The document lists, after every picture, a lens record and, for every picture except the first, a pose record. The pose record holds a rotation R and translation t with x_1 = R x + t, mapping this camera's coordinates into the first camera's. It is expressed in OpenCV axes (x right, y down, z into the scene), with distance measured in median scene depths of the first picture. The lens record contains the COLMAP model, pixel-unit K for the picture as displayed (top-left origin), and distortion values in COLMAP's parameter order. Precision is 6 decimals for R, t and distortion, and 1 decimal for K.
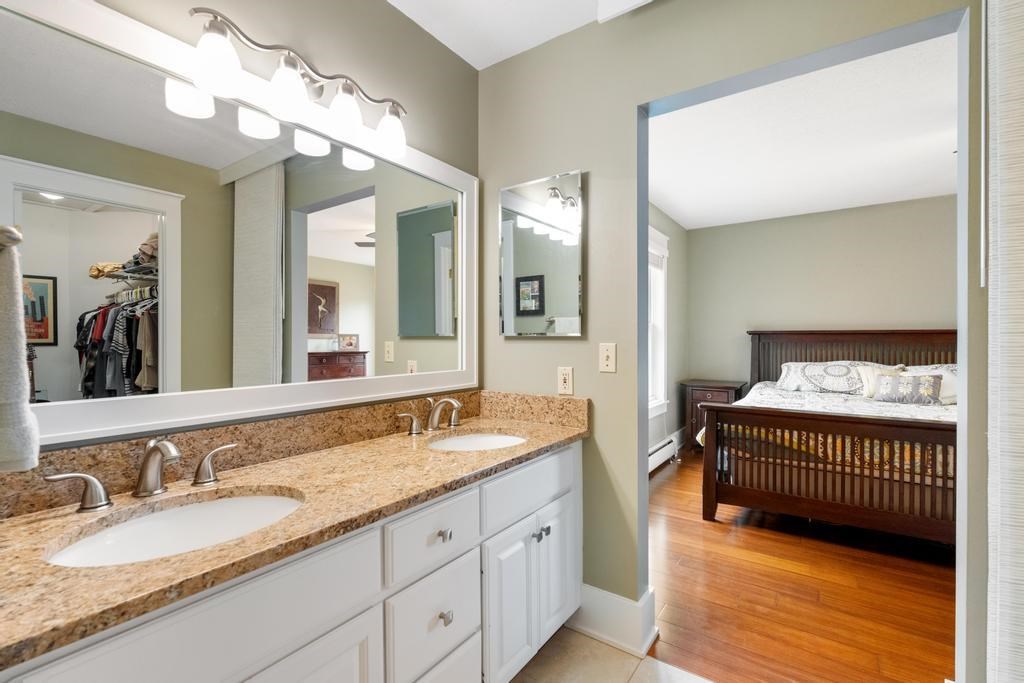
lens RADIAL K [[458.5, 0, 513.3], [0, 458.5, 342.2], [0, 0, 1]] dist [-0.000734, -0.000754]
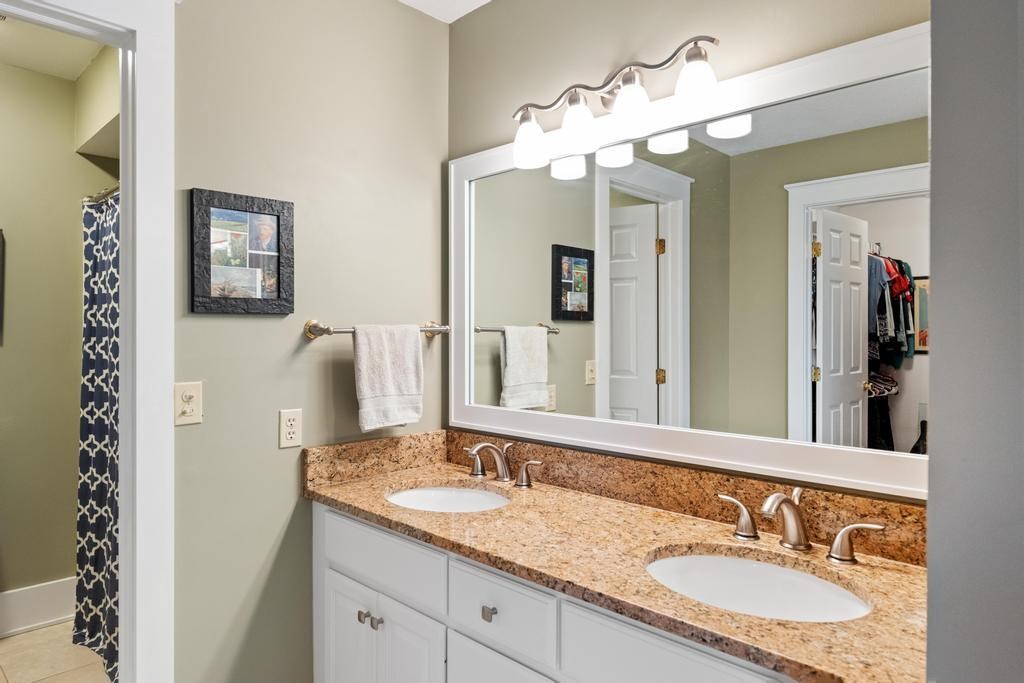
lens RADIAL K [[626.6, 0, 513.5], [0, 626.6, 338.7], [0, 0, 1]] dist [-0.000420, 0.000272]
pose [[-0.158378, 0.002252, -0.987376, 0.895564], [-0.009998, 0.999942, 0.003884, -0.088724], [0.987328, 0.010487, -0.158347, 1.095665]]
